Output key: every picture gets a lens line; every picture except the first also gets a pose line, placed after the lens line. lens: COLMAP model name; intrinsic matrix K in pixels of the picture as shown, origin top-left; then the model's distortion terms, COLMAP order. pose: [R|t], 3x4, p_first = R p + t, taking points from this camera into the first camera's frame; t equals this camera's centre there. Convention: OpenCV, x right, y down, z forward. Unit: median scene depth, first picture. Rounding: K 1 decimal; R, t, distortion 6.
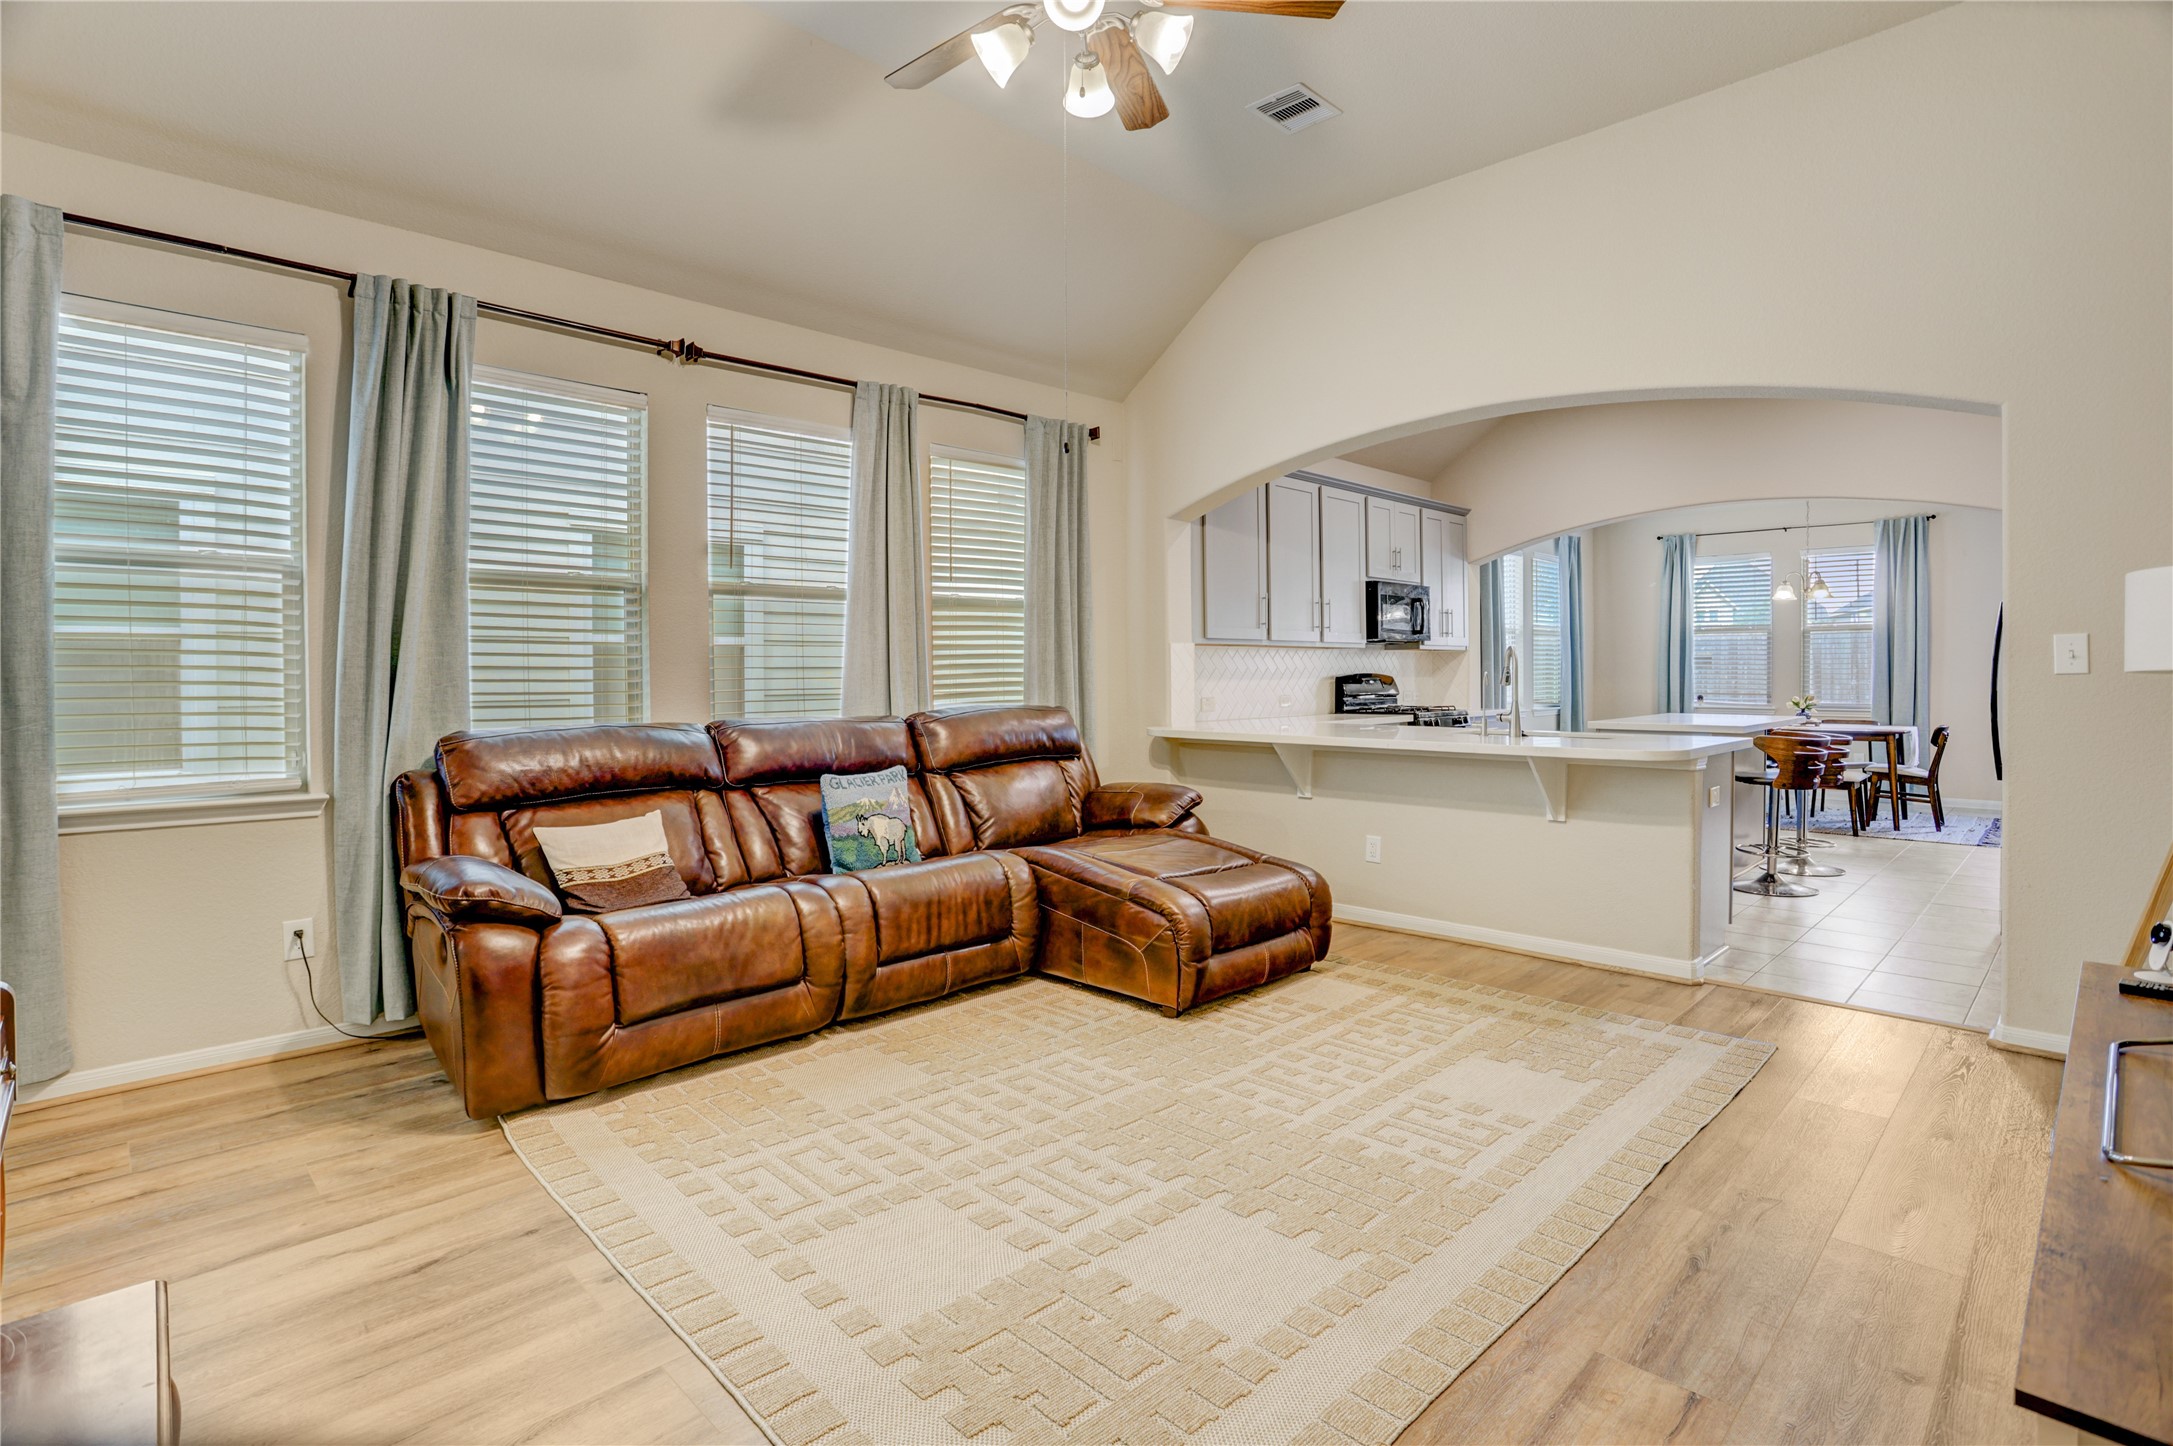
lens RADIAL K [[1073.3, 0, 1070.5], [0, 1073.3, 684.1], [0, 0, 1]] dist [-0.052858, 0.008869]
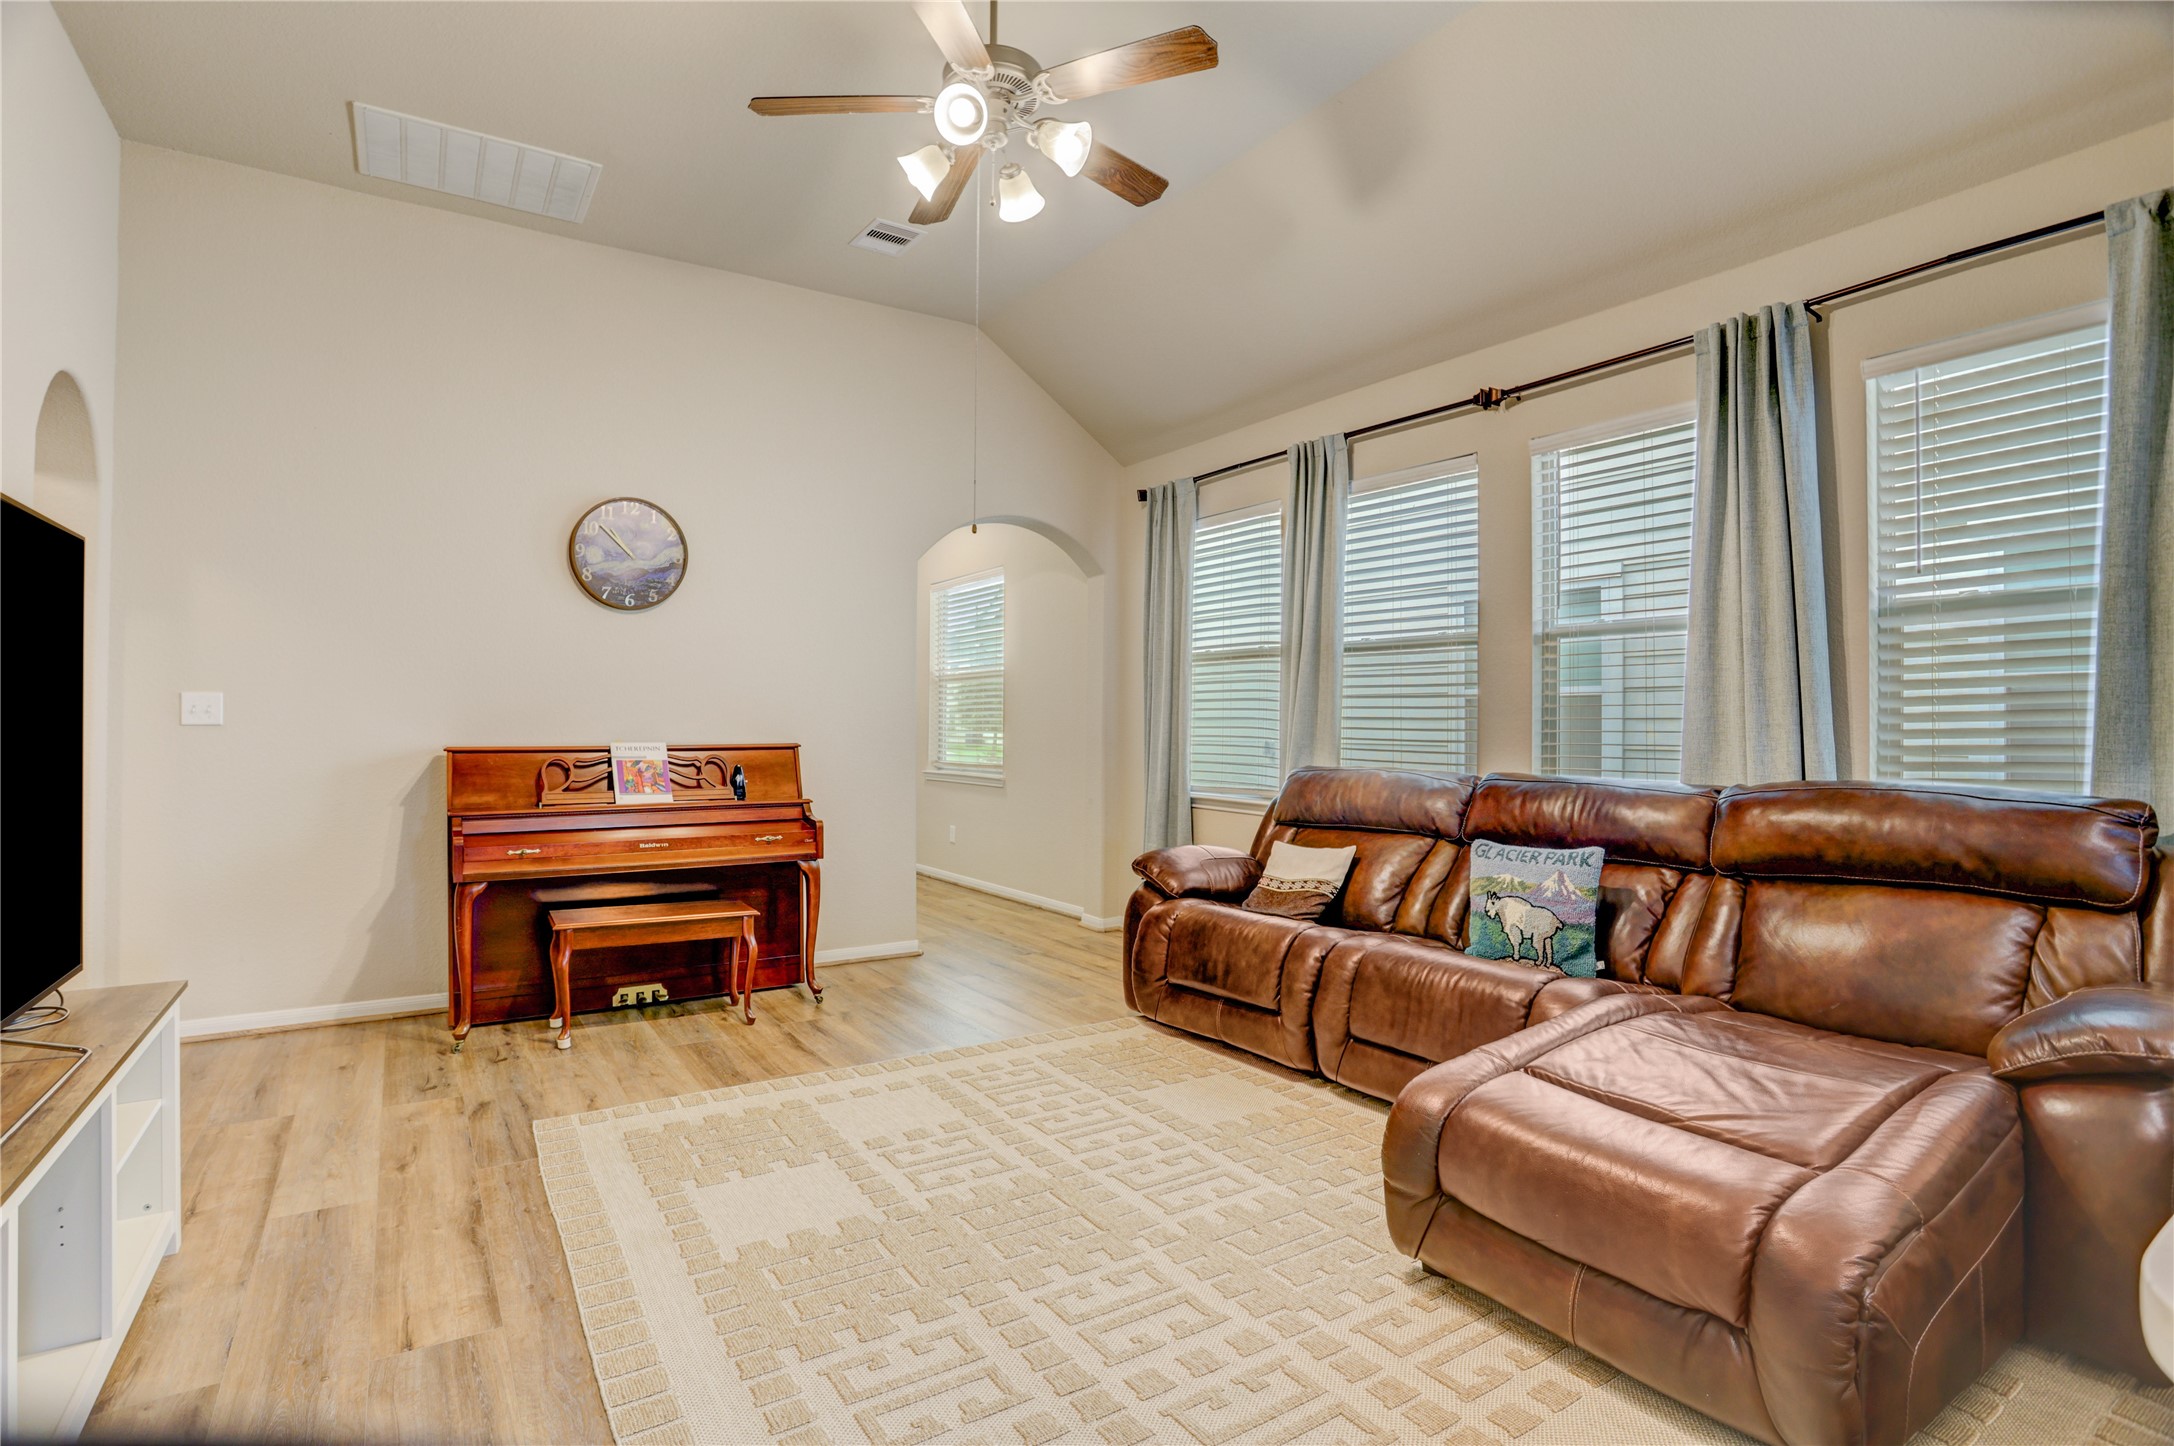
lens RADIAL K [[1073.8, 0, 1108.1], [0, 1073.8, 720.1], [0, 0, 1]] dist [-0.052858, 0.008869]
pose [[-0.183680, 0.002581, -0.982983, 0.874855], [-0.013172, 0.999900, 0.005086, -0.018719], [0.982898, 0.013882, -0.183627, 1.080438]]
